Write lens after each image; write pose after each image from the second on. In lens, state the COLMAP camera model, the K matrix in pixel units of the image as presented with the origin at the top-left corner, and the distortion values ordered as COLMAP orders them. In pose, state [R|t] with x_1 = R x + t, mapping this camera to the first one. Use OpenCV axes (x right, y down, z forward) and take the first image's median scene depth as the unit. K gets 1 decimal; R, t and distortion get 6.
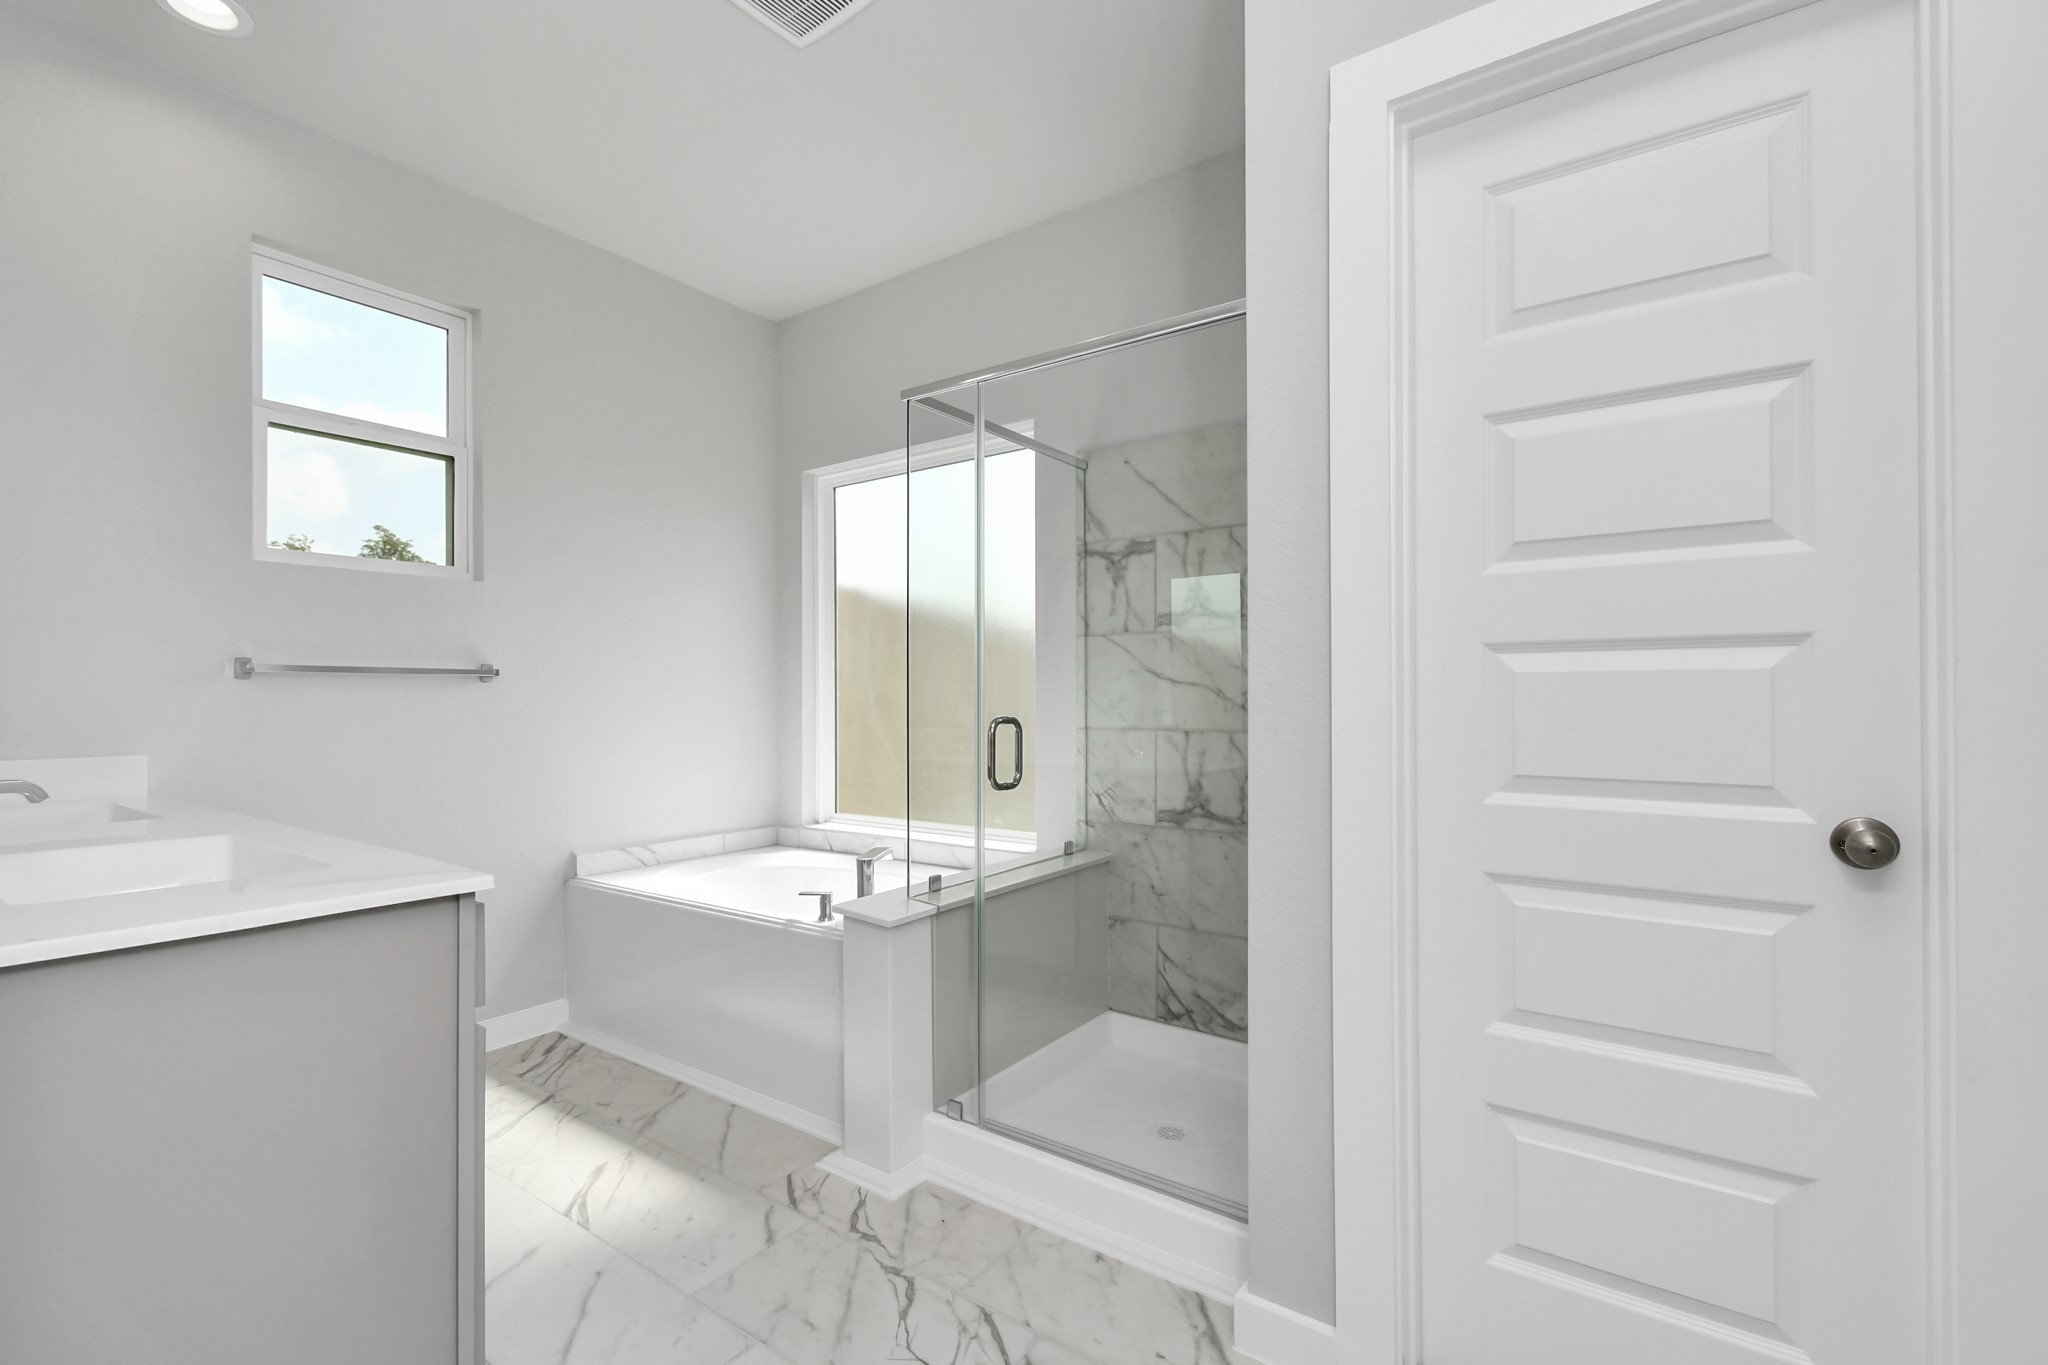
lens RADIAL K [[900.3, 0, 1023.9], [0, 900.3, 694.2], [0, 0, 1]] dist [0.004055, -0.001492]
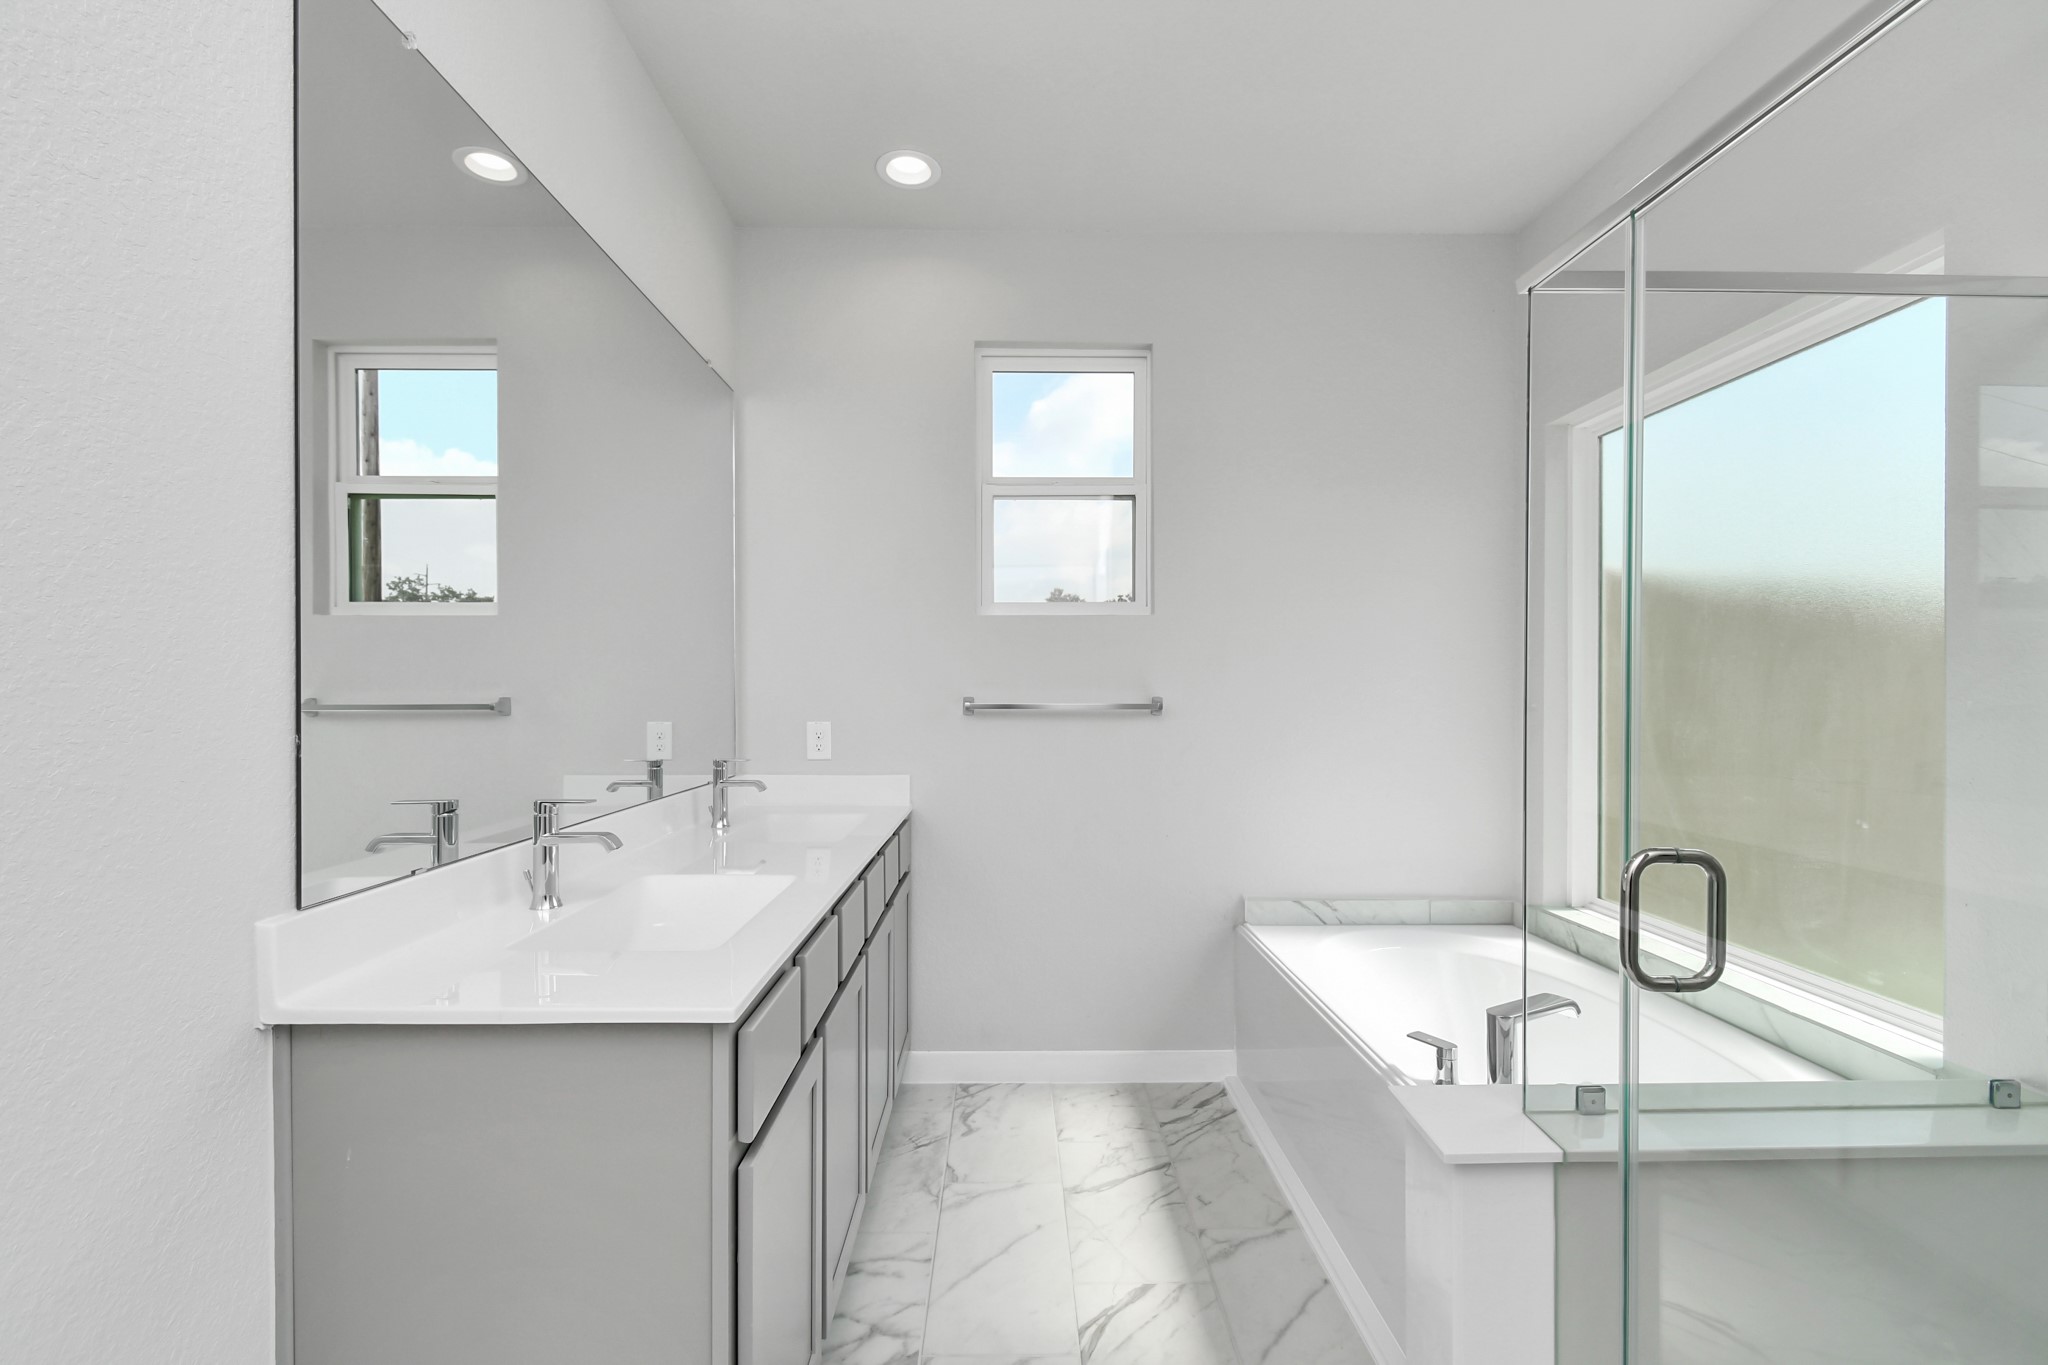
lens RADIAL K [[900.3, 0, 1023.9], [0, 900.3, 694.2], [0, 0, 1]] dist [0.004055, -0.001492]
pose [[0.593713, 0.008449, -0.804633, 0.123134], [0.001398, 0.999933, 0.011531, -0.048663], [0.804676, -0.007971, 0.593661, 0.292942]]
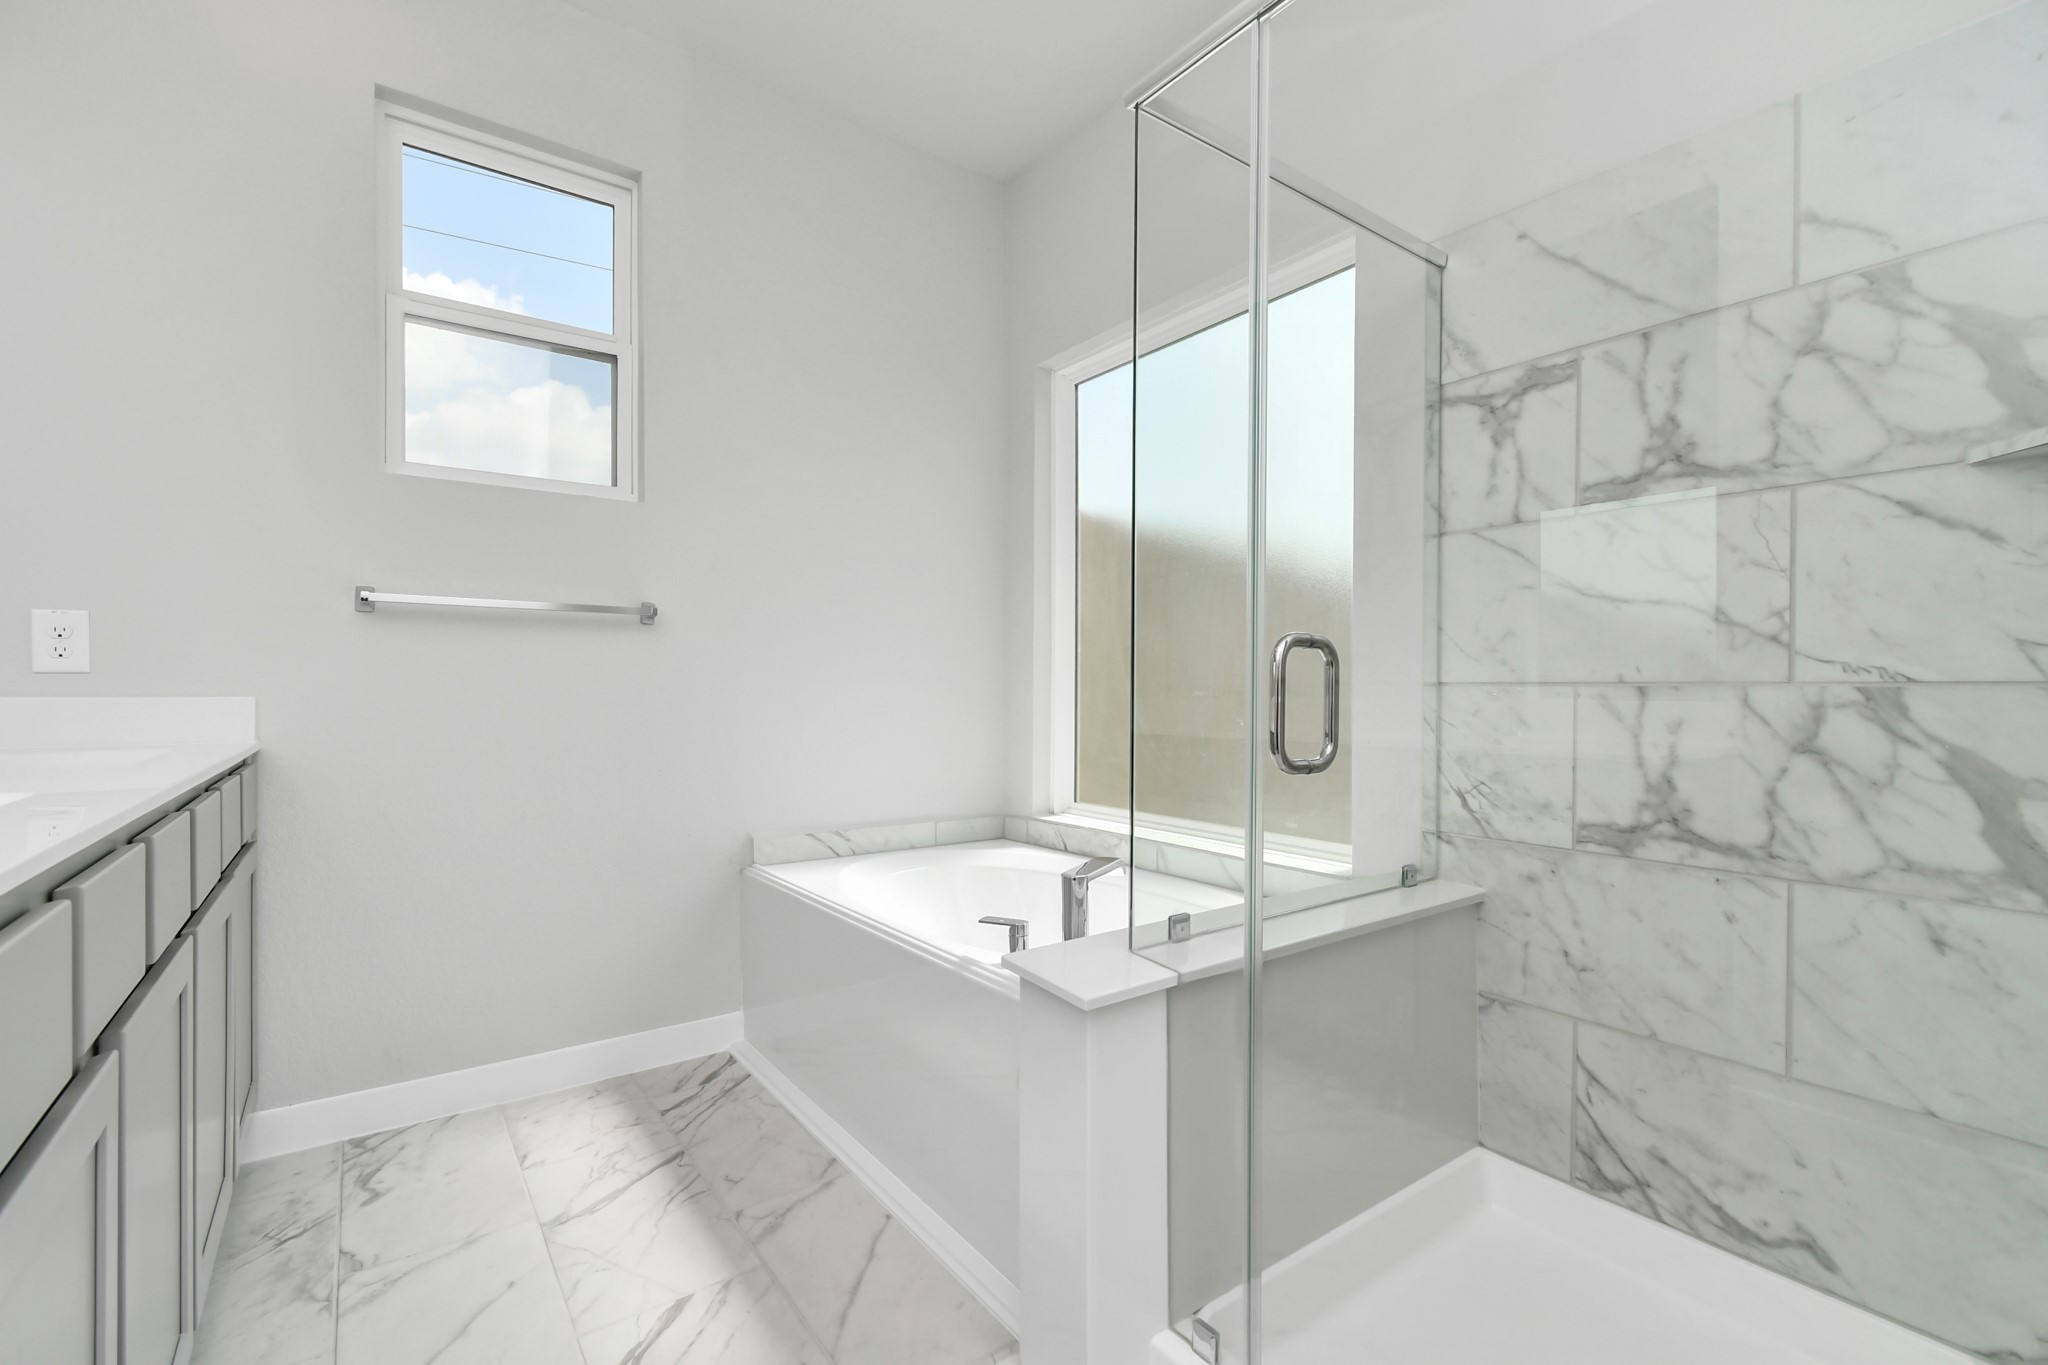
lens RADIAL K [[900.3, 0, 1023.9], [0, 900.3, 694.2], [0, 0, 1]] dist [0.004055, -0.001492]
pose [[0.949126, 0.008752, -0.314775, -0.007942], [-0.005415, 0.999920, 0.011474, 0.040165], [0.314850, -0.009186, 0.949097, 0.329946]]
